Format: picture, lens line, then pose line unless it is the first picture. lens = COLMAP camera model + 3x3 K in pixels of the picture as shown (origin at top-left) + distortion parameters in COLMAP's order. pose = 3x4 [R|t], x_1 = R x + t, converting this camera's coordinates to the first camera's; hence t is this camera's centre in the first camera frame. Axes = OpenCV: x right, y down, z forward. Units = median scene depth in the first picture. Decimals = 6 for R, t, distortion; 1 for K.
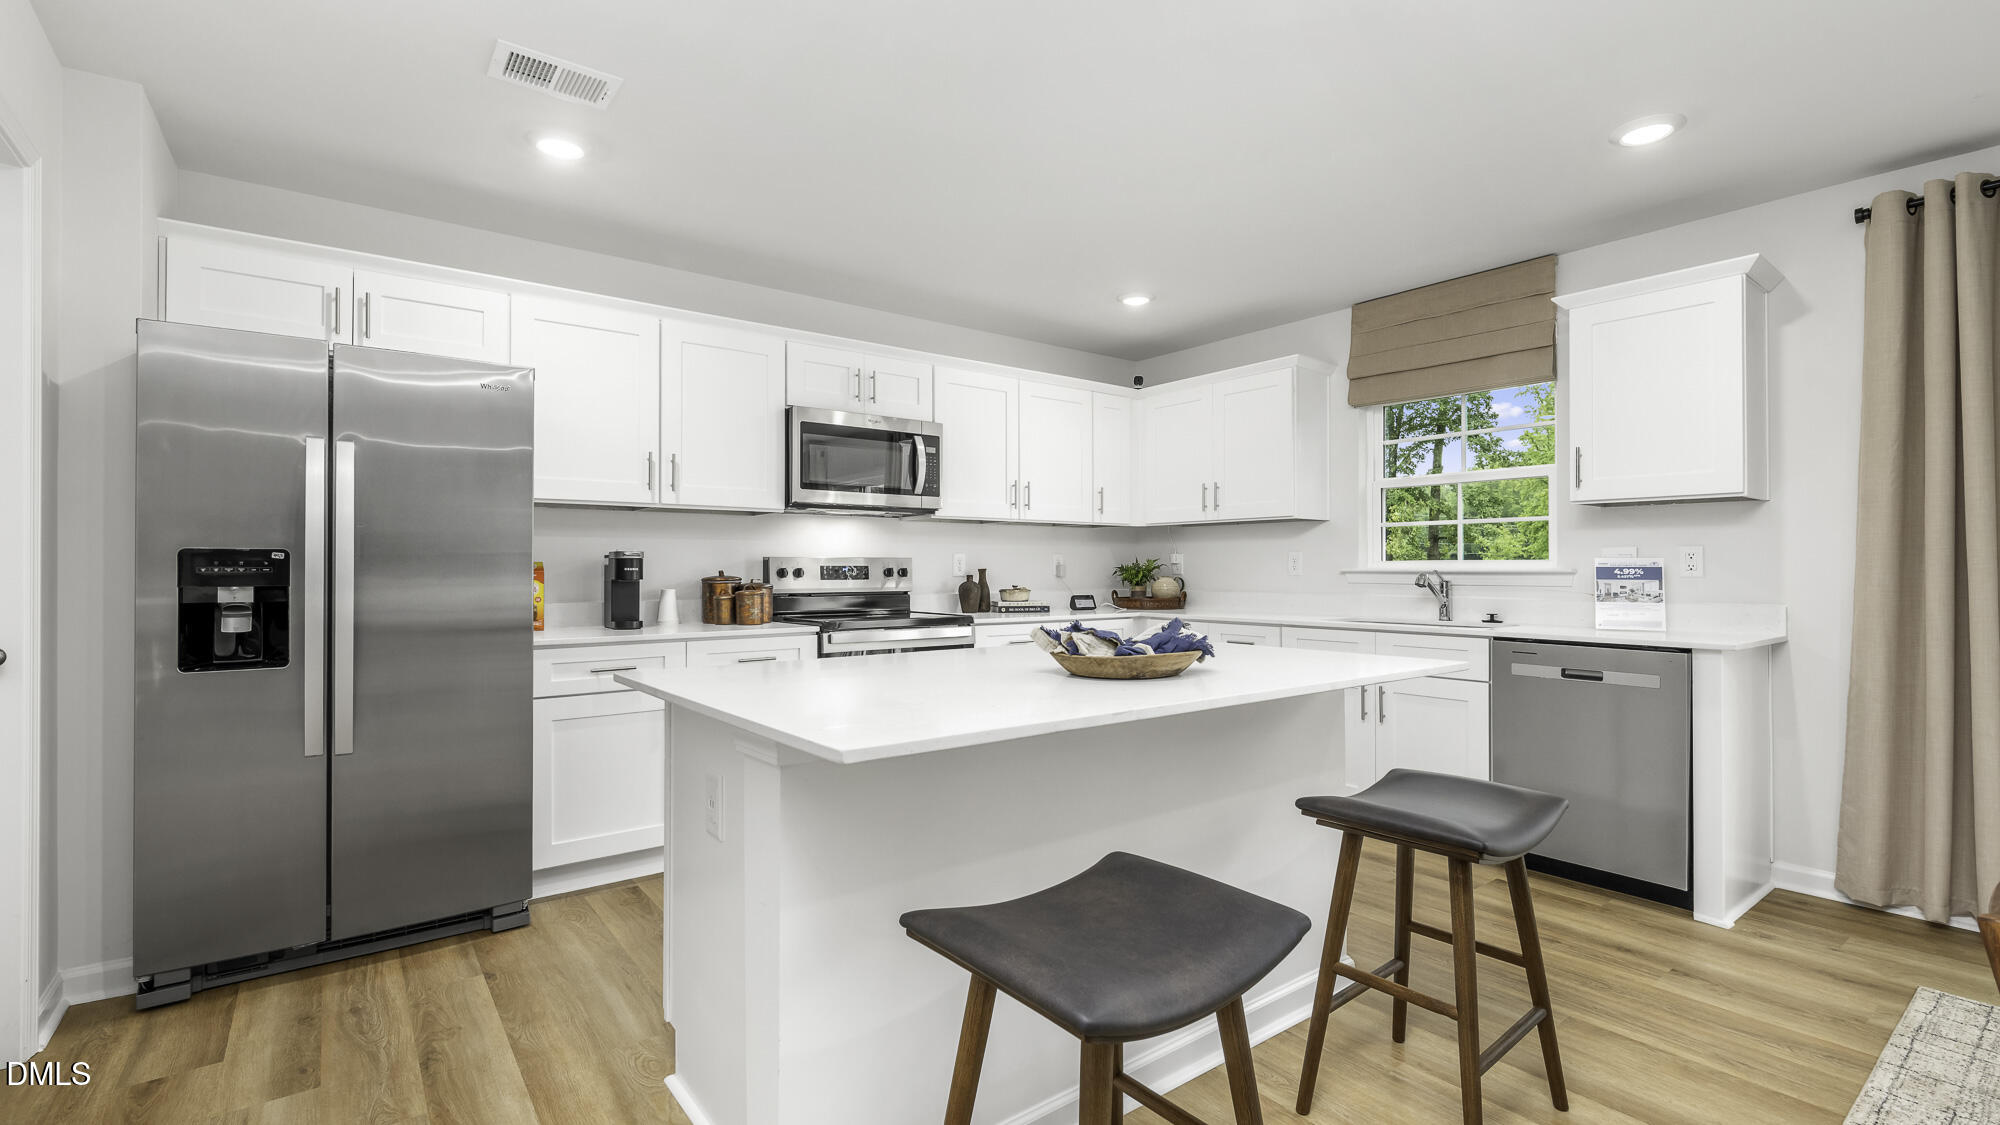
lens RADIAL K [[880.5, 0, 998.1], [0, 880.5, 556.8], [0, 0, 1]] dist [0.000739, 0.000584]
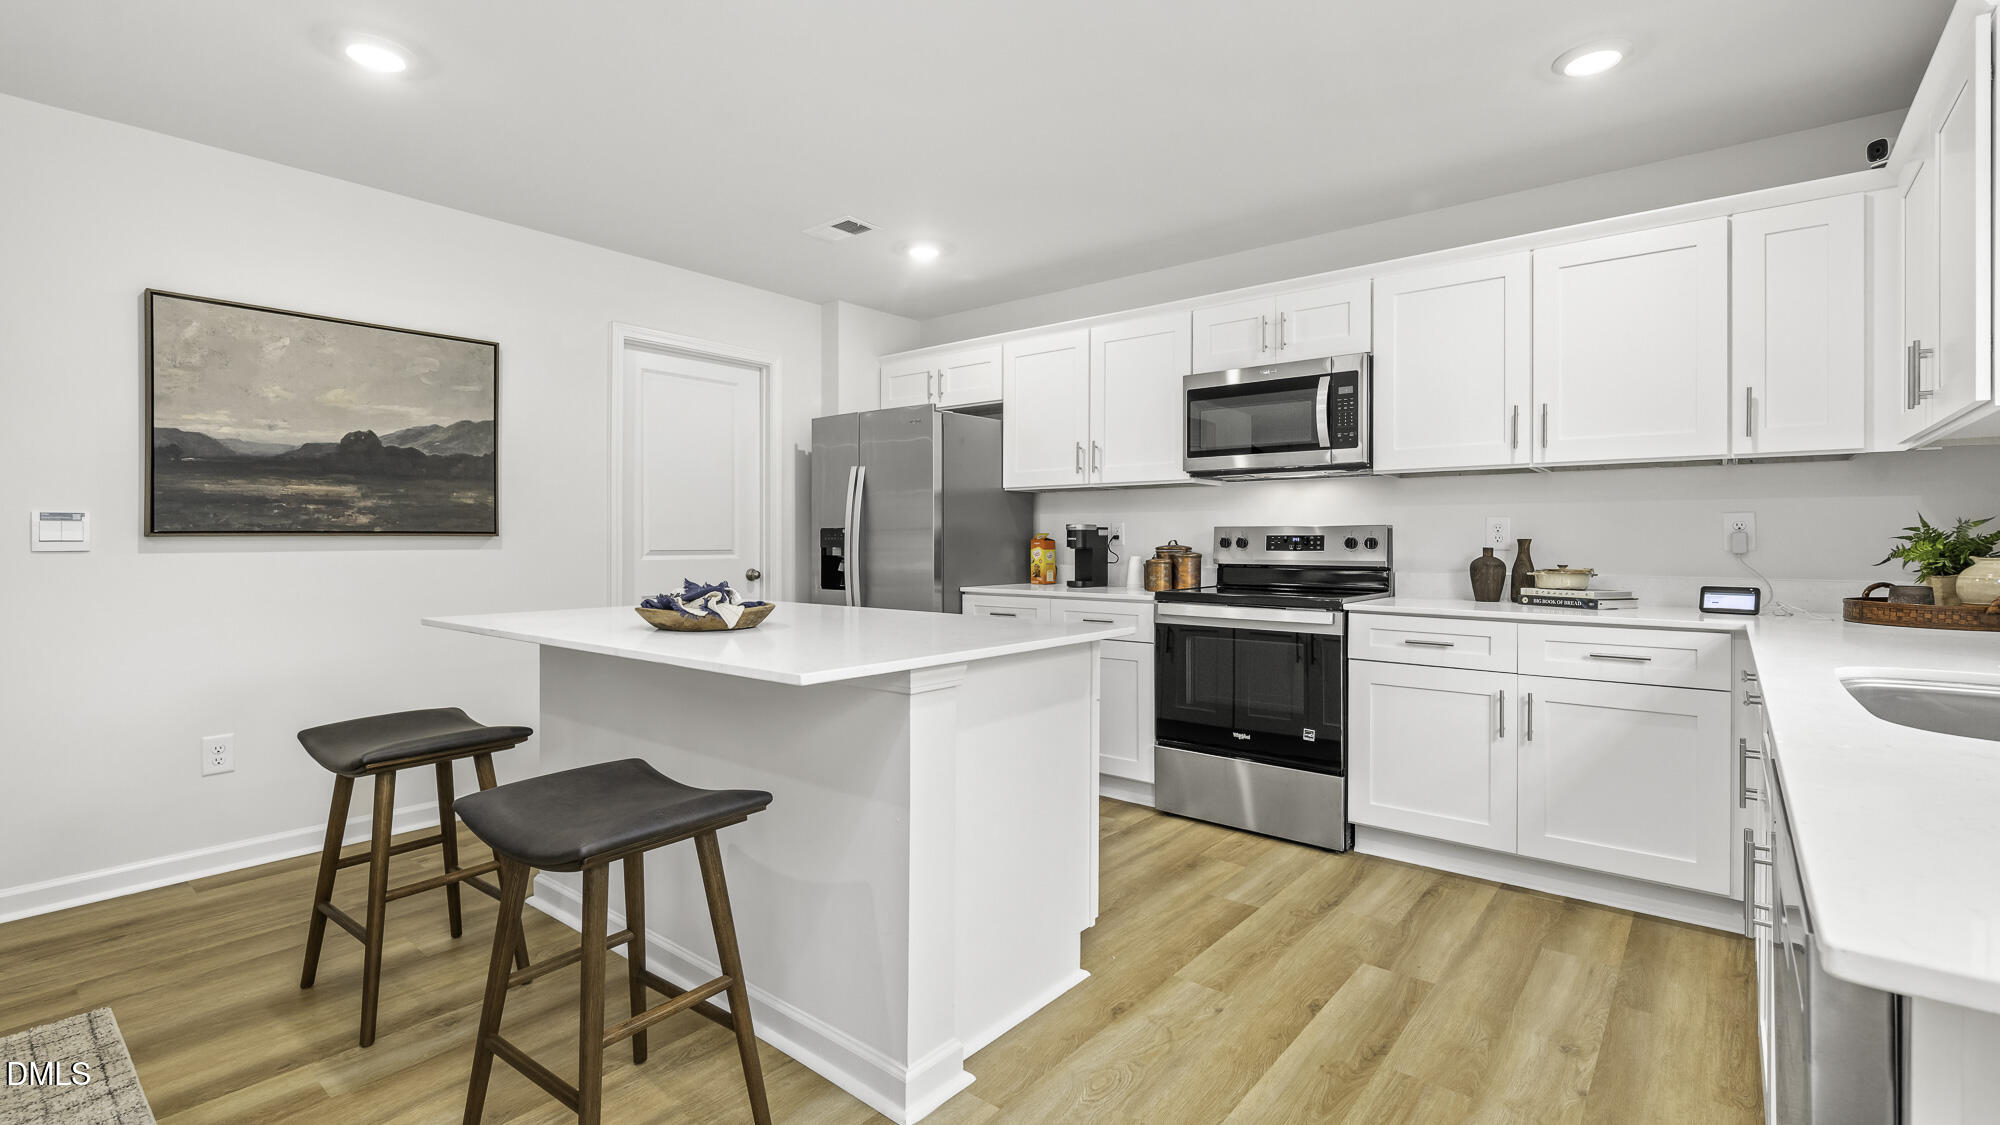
lens RADIAL K [[893.2, 0, 997.8], [0, 893.2, 524.0], [0, 0, 1]] dist [0.000410, 0.000080]
pose [[0.229469, -0.014050, -0.973215, 0.634053], [0.014547, 0.999834, -0.011005, 0.004579], [0.973207, -0.011632, 0.229635, 0.501744]]
